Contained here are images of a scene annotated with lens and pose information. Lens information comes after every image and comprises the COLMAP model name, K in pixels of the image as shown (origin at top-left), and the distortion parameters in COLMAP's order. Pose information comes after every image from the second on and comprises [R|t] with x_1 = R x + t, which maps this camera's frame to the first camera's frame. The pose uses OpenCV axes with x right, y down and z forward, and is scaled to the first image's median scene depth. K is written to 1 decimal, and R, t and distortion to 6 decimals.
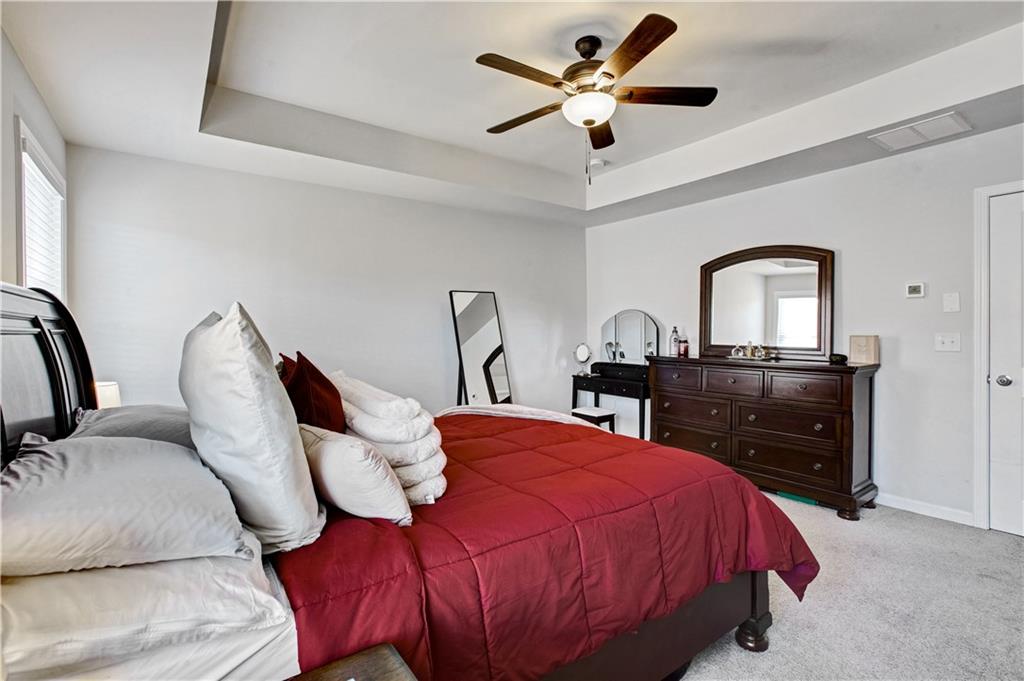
lens RADIAL K [[465.0, 0, 510.7], [0, 465.0, 337.8], [0, 0, 1]] dist [-0.036035, 0.022077]
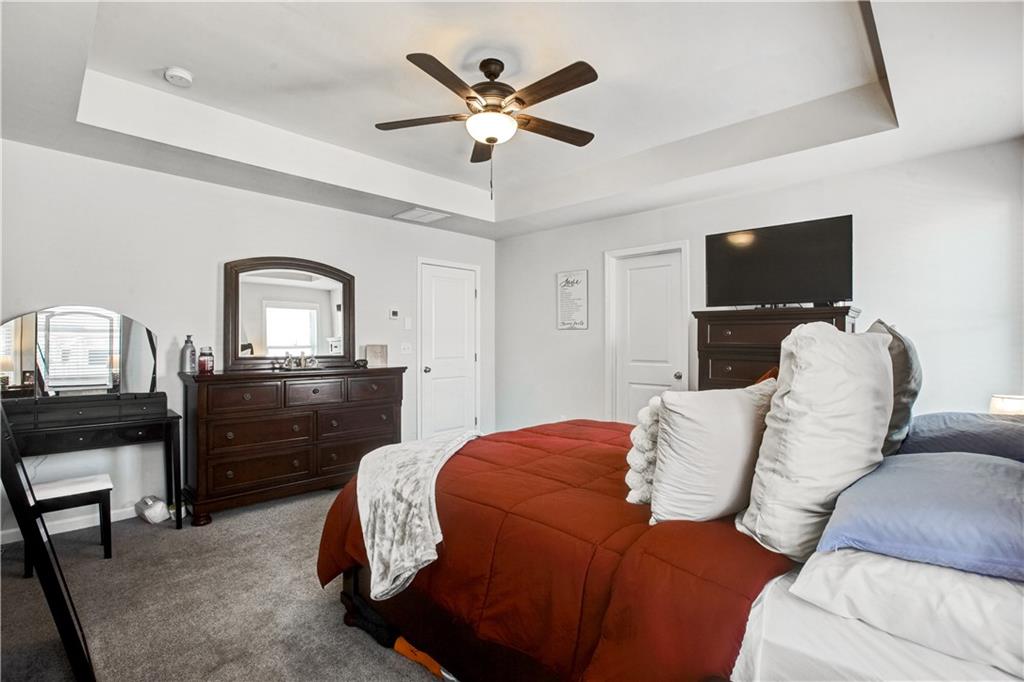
lens RADIAL K [[465.0, 0, 510.7], [0, 465.0, 338.3], [0, 0, 1]] dist [-0.036035, 0.022077]
pose [[-0.147082, 0.003252, 0.989119, -0.550202], [0.010682, 0.999942, -0.001699, -0.015031], [-0.989067, 0.010315, -0.147109, 0.707124]]
